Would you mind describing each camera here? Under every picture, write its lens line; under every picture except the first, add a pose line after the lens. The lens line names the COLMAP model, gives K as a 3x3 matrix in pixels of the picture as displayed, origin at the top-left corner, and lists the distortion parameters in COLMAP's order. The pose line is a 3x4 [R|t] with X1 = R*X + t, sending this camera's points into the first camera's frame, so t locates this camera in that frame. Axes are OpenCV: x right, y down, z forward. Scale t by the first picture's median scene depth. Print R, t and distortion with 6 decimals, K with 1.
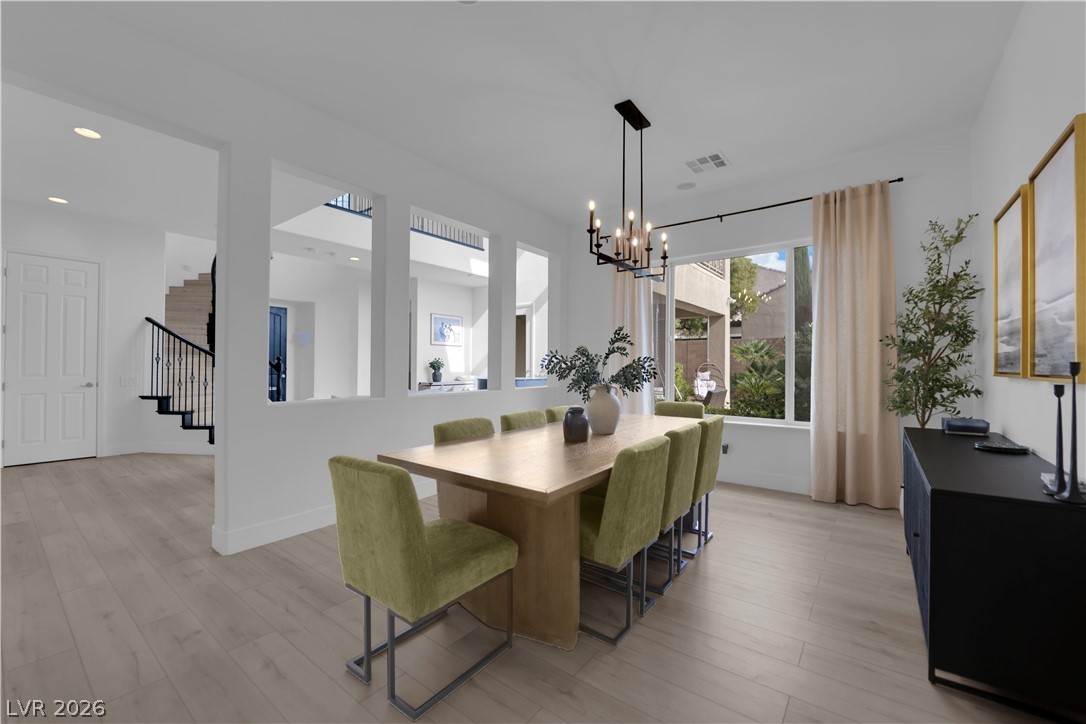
lens RADIAL K [[437.3, 0, 543.7], [0, 437.3, 362.2], [0, 0, 1]] dist [-0.009845, -0.003128]
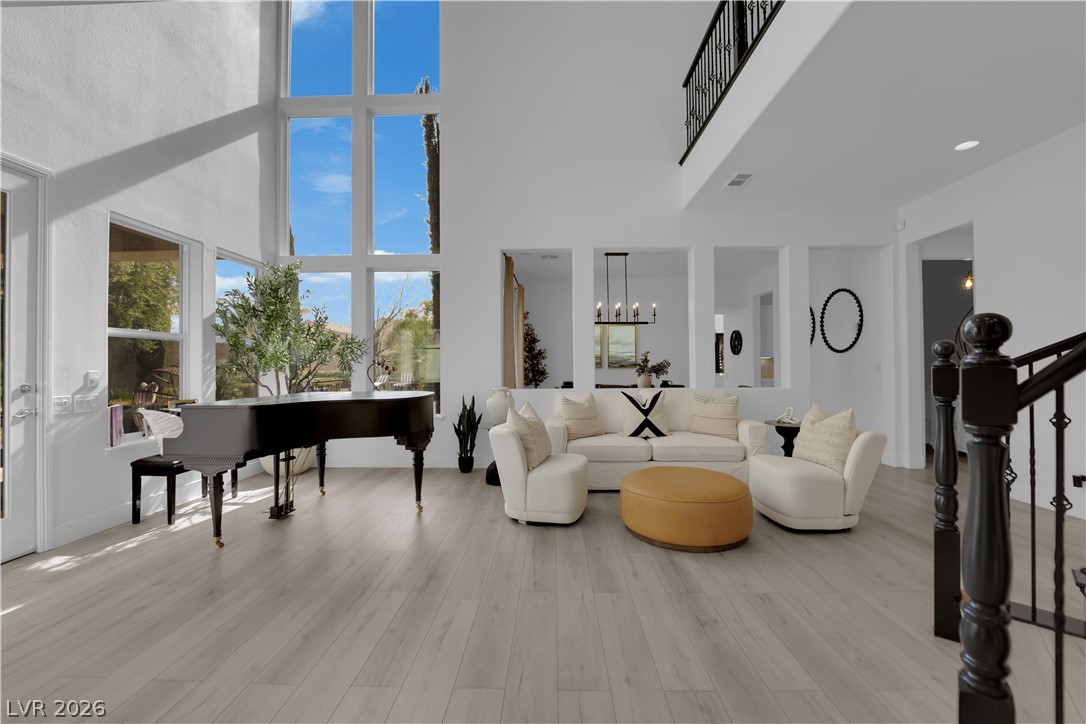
lens RADIAL K [[437.3, 0, 543.7], [0, 437.3, 362.2], [0, 0, 1]] dist [-0.009845, -0.003128]
pose [[-0.584668, 0.003524, 0.811265, -0.473405], [-0.001666, 0.999983, -0.005544, 0.001379], [-0.811271, -0.004593, -0.584652, 0.886793]]
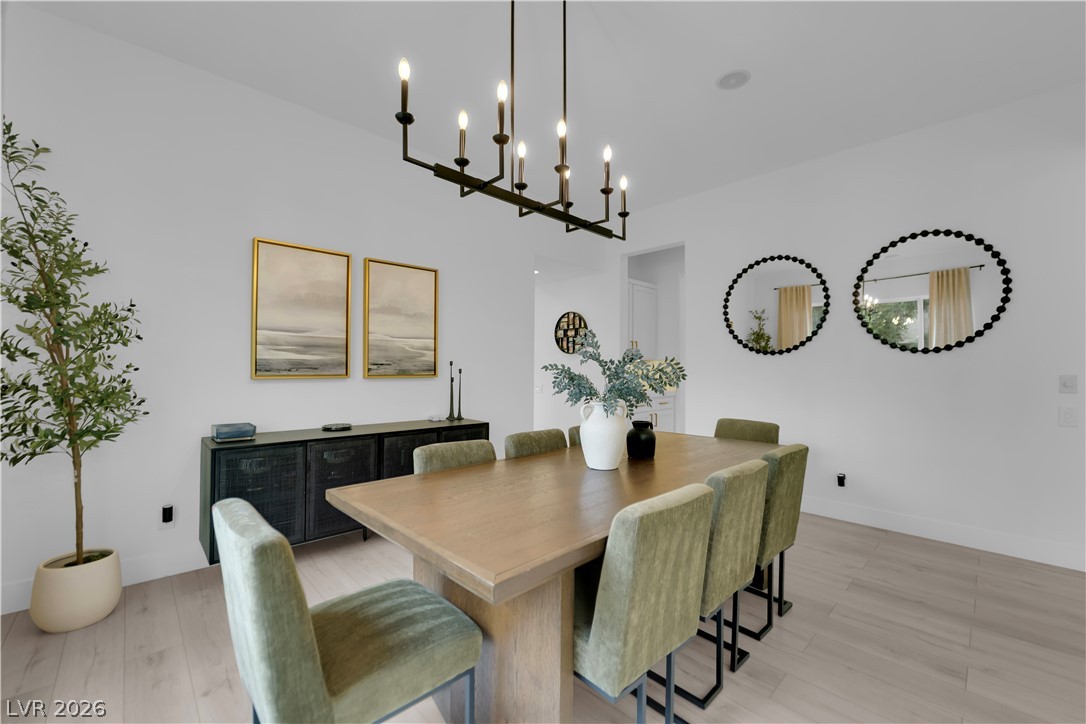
lens RADIAL K [[437.3, 0, 543.7], [0, 437.3, 362.2], [0, 0, 1]] dist [-0.009845, -0.003128]
pose [[-0.986790, -0.016822, 0.161131, 0.036913], [-0.019093, 0.999739, -0.012555, -0.001906], [-0.160878, -0.015466, -0.986853, 0.523944]]
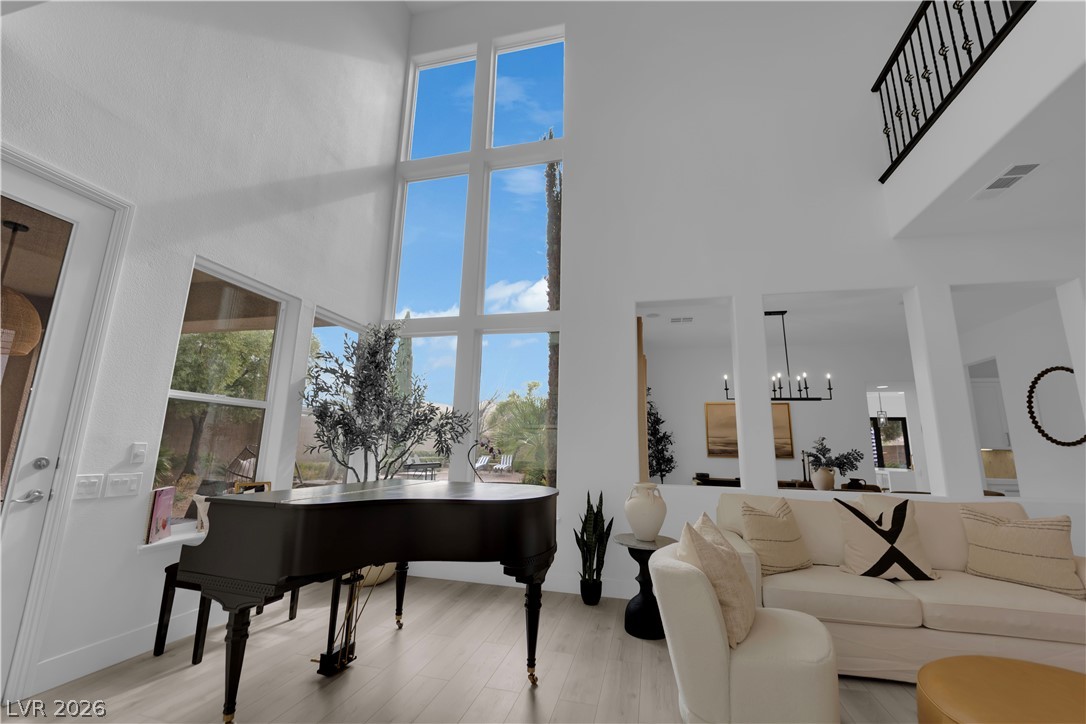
lens RADIAL K [[437.3, 0, 543.7], [0, 437.3, 362.2], [0, 0, 1]] dist [-0.009845, -0.003128]
pose [[-0.394102, 0.162347, 0.904614, -0.344046], [-0.031495, 0.981311, -0.189833, 0.001000], [-0.918527, -0.103304, -0.381623, 0.854180]]
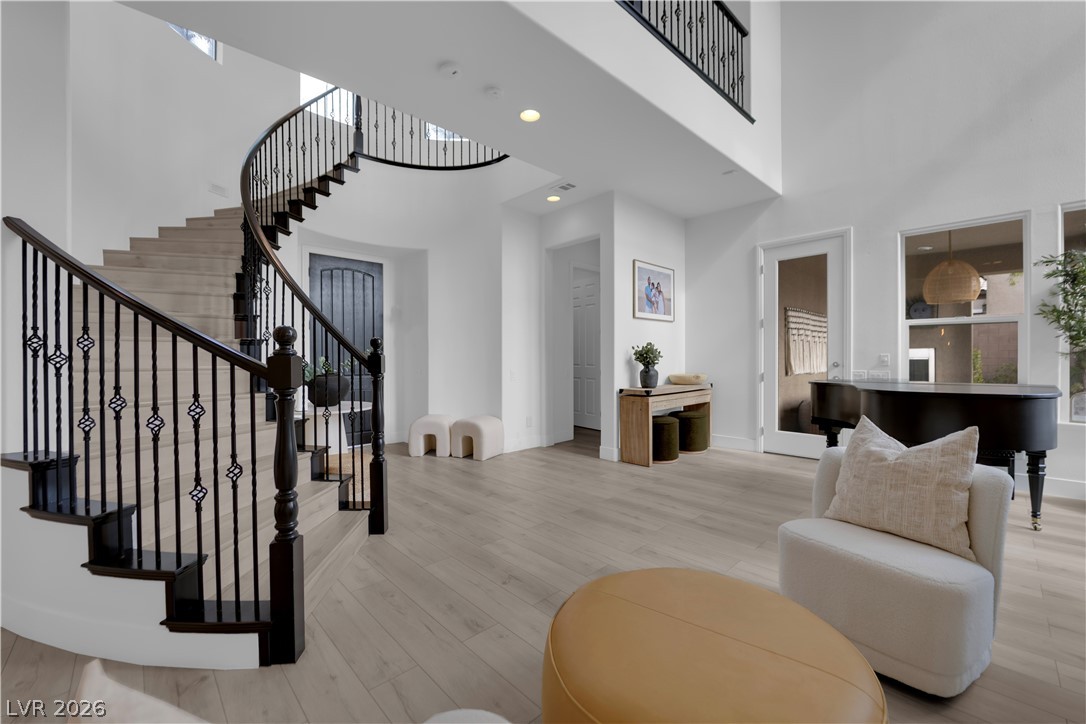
lens RADIAL K [[437.3, 0, 543.7], [0, 437.3, 362.2], [0, 0, 1]] dist [-0.009845, -0.003128]
pose [[0.986772, -0.009016, -0.161861, -0.285004], [0.012013, 0.999774, 0.017548, 0.003307], [0.161666, -0.019260, 0.986658, 0.456997]]
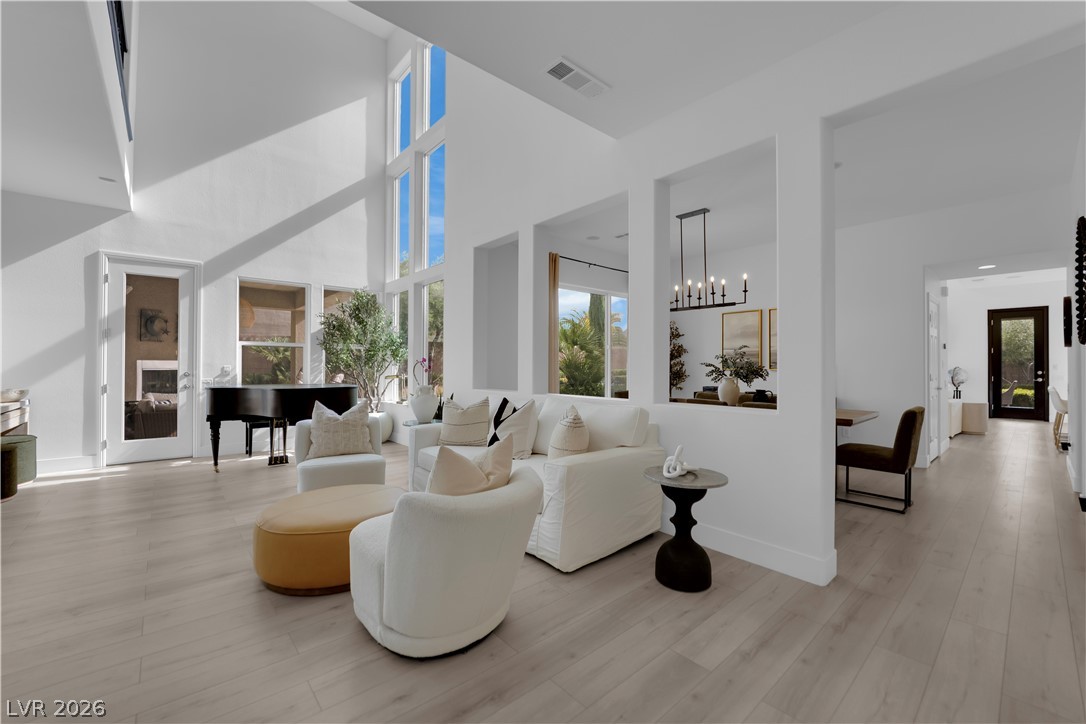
lens RADIAL K [[437.3, 0, 543.7], [0, 437.3, 362.2], [0, 0, 1]] dist [-0.009845, -0.003128]
pose [[0.201726, 0.001090, 0.979441, -0.512075], [-0.006252, 0.999980, 0.000174, -0.001045], [-0.979422, -0.006158, 0.201728, 0.412169]]
